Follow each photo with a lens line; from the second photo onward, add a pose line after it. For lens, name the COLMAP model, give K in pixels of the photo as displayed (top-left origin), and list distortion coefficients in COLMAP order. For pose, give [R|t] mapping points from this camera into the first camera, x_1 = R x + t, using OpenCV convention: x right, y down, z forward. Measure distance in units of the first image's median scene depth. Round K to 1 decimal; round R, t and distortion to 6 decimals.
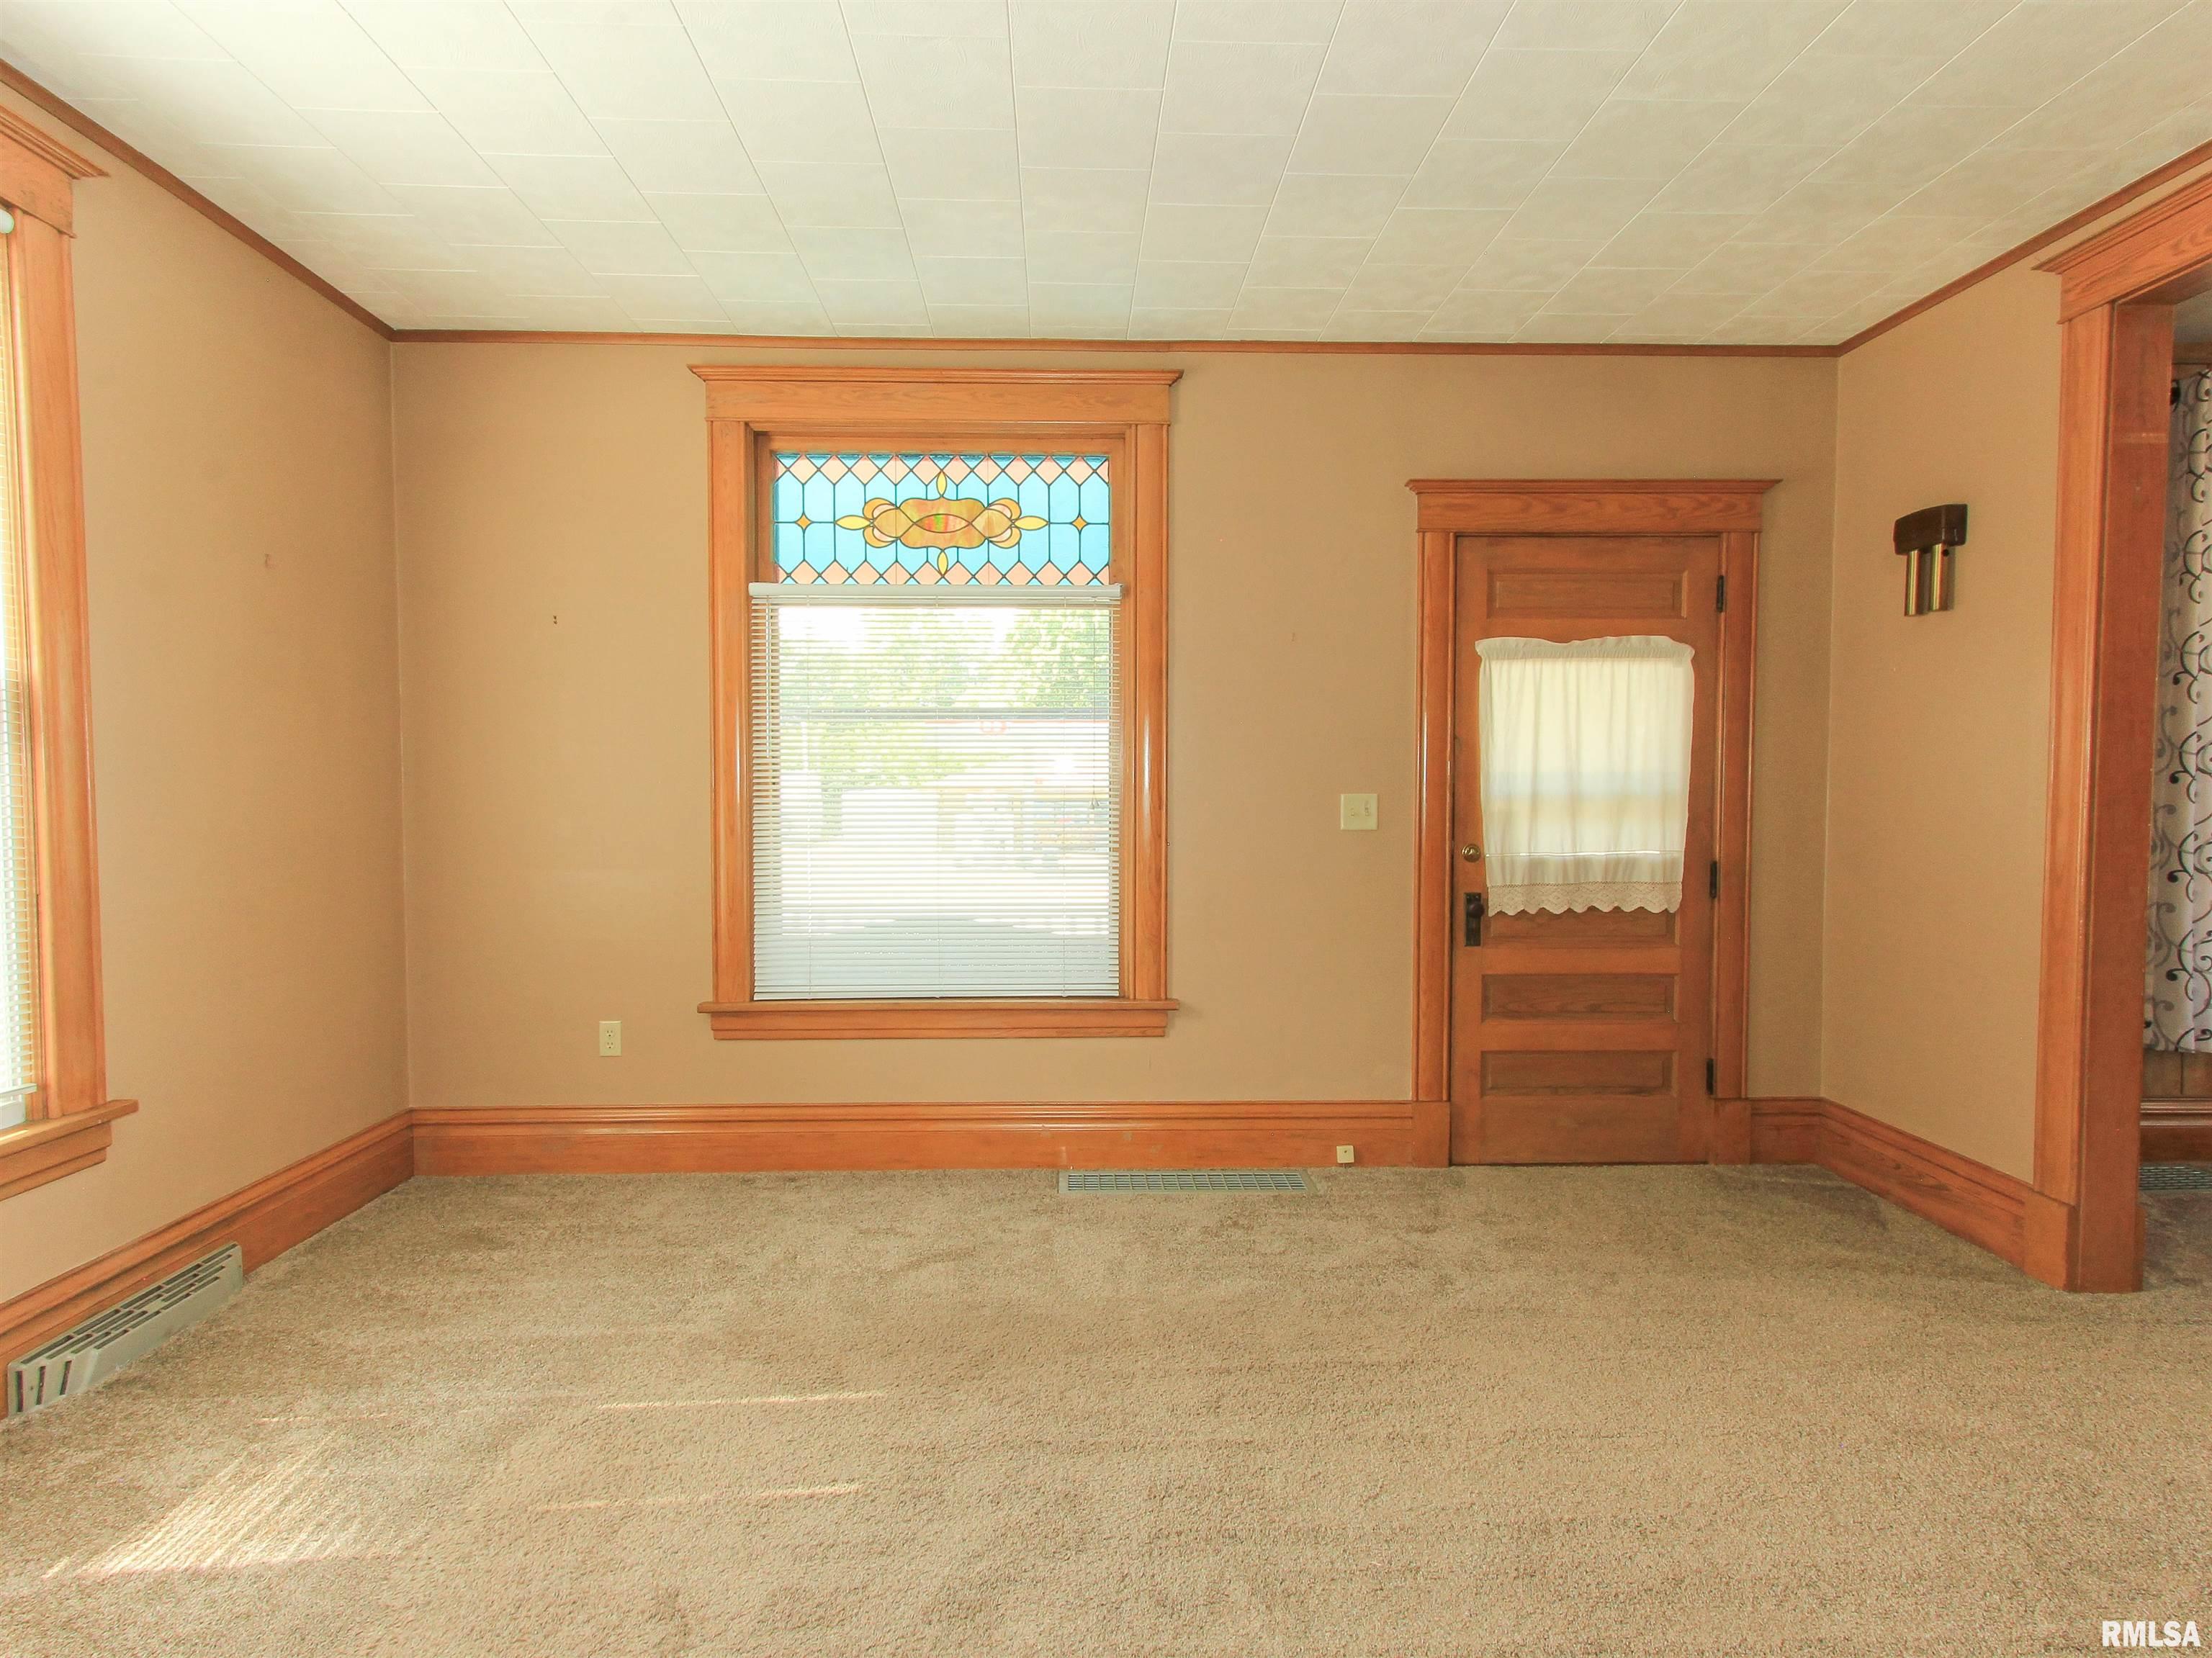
lens RADIAL K [[1114.1, 0, 1106.0], [0, 1114.1, 829.0], [0, 0, 1]] dist [0.000682, 0.000271]
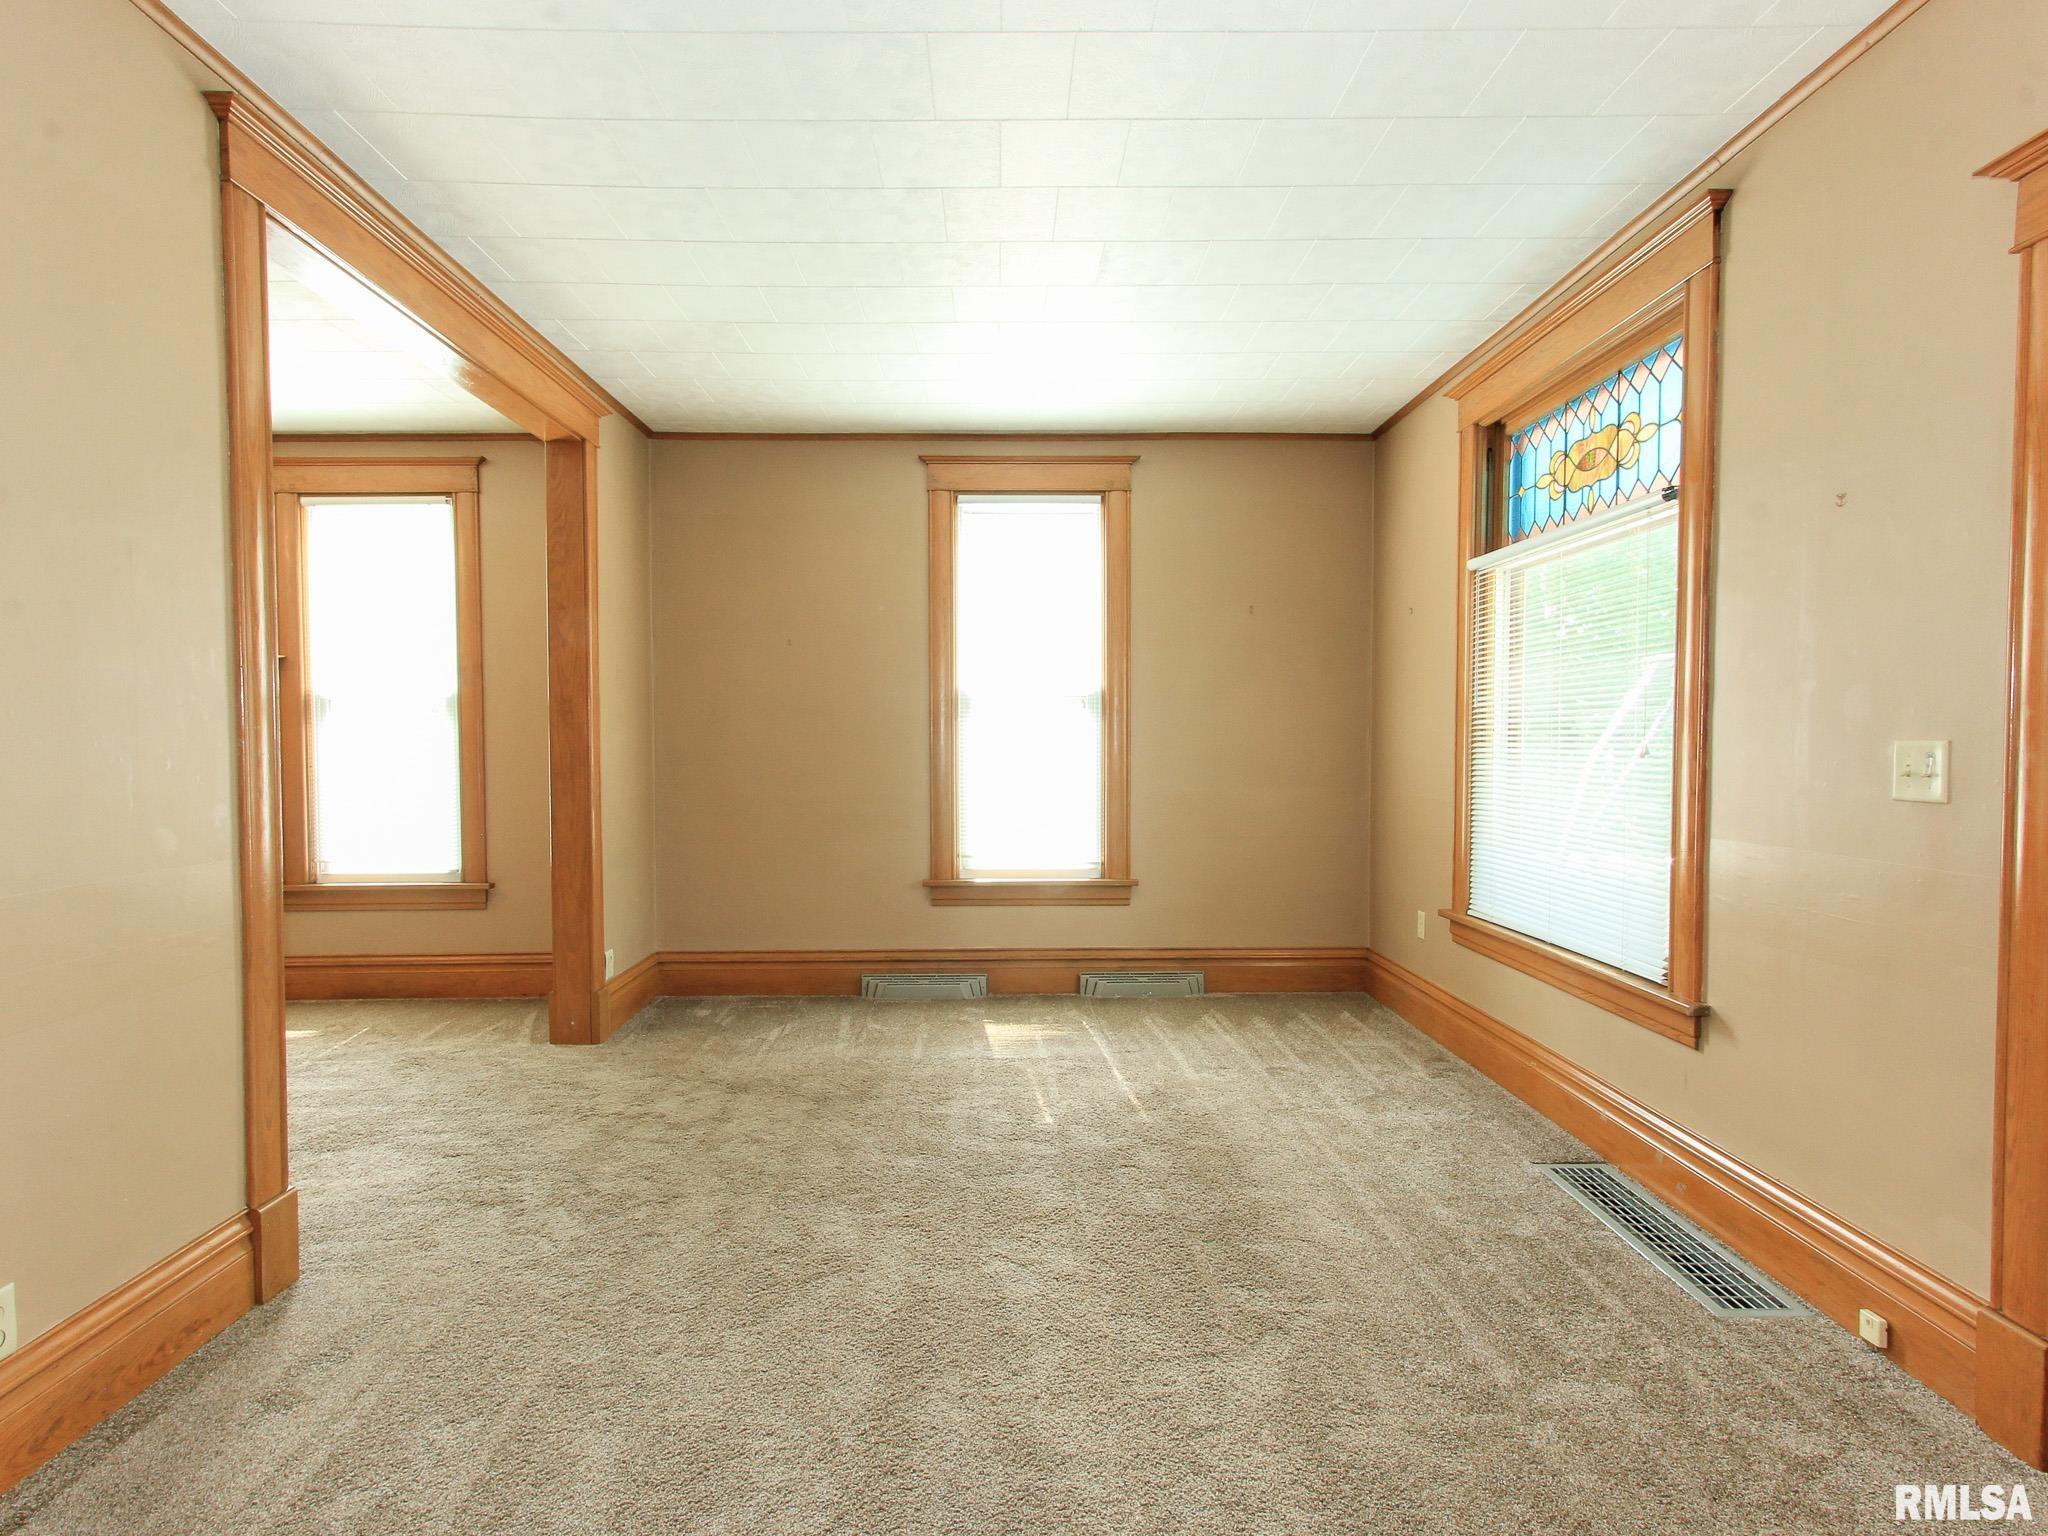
lens RADIAL K [[1072.0, 0, 1024.0], [0, 1072.0, 768.0], [0, 0, 1]] dist [-0.000794, -0.000041]
pose [[-0.013111, 0.028021, -0.999521, 0.802462], [-0.034699, 0.998992, 0.028462, -0.016457], [0.999312, 0.035056, -0.012125, 0.532123]]
